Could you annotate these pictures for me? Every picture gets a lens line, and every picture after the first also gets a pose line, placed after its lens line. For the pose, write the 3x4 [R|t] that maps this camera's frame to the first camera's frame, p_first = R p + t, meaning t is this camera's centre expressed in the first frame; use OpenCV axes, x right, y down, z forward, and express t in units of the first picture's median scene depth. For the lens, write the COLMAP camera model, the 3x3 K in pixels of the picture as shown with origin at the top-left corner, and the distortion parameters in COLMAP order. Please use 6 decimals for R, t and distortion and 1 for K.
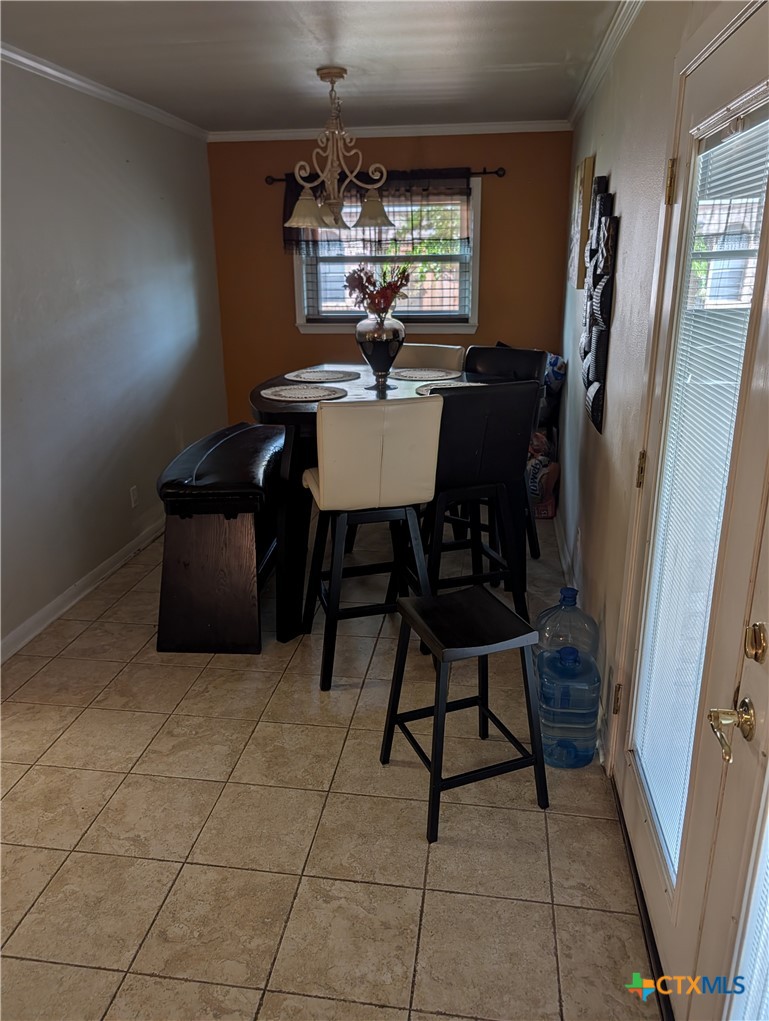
lens RADIAL K [[738.2, 0, 384.7], [0, 738.2, 503.4], [0, 0, 1]] dist [0.024297, -0.024158]
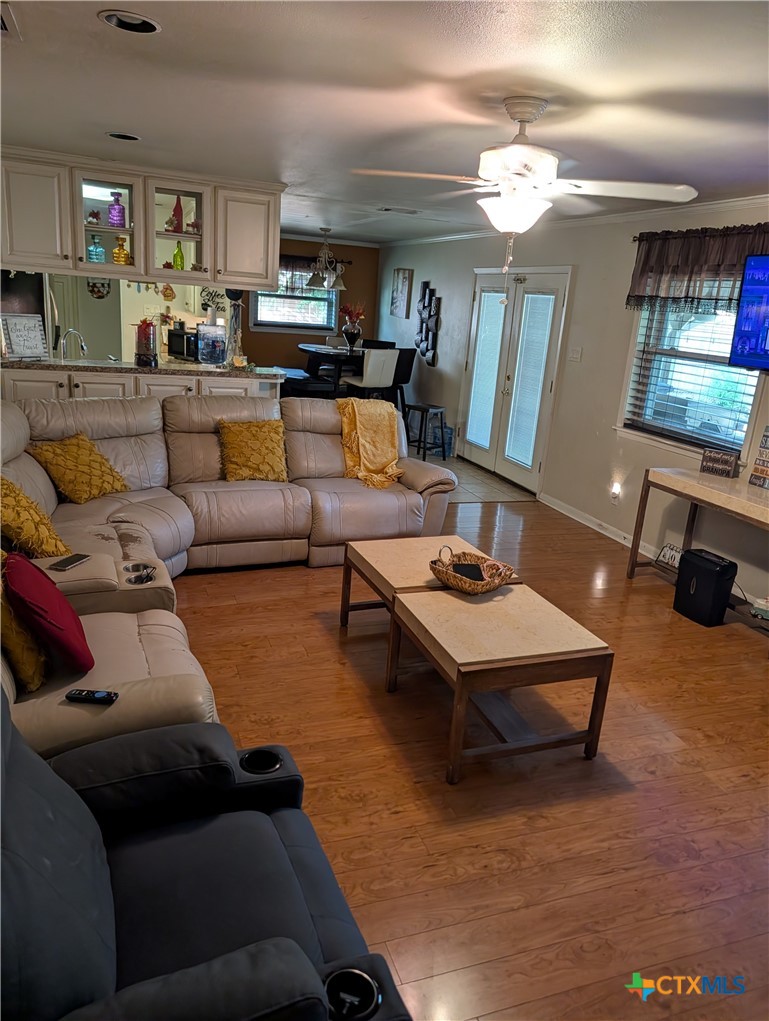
lens RADIAL K [[738.2, 0, 393.5], [0, 738.2, 514.1], [0, 0, 1]] dist [0.024297, -0.024158]
pose [[0.878335, -0.062050, 0.474001, -1.202860], [0.070502, 0.997512, -0.000060, 0.446816], [-0.472817, 0.033471, 0.880524, -1.417229]]
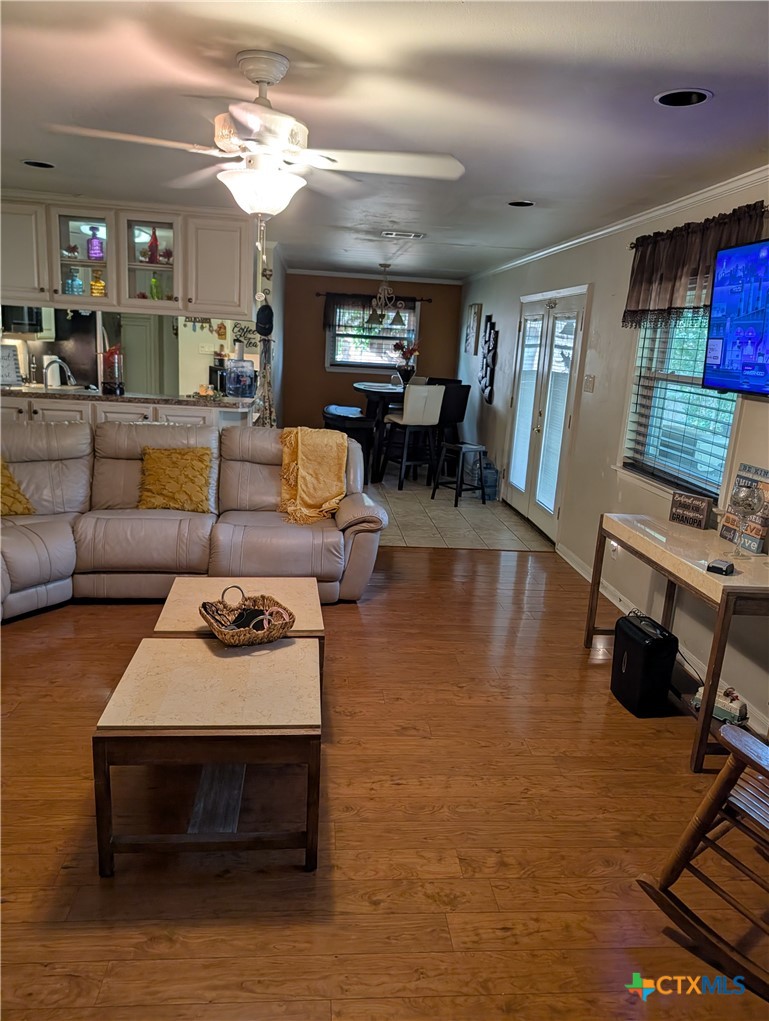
lens RADIAL K [[738.2, 0, 384.8], [0, 738.2, 514.8], [0, 0, 1]] dist [0.024297, -0.024158]
pose [[0.971236, 0.006010, 0.238045, -0.696805], [0.012359, 0.997062, -0.075598, 0.479693], [-0.237800, 0.076366, 0.968308, -1.443551]]
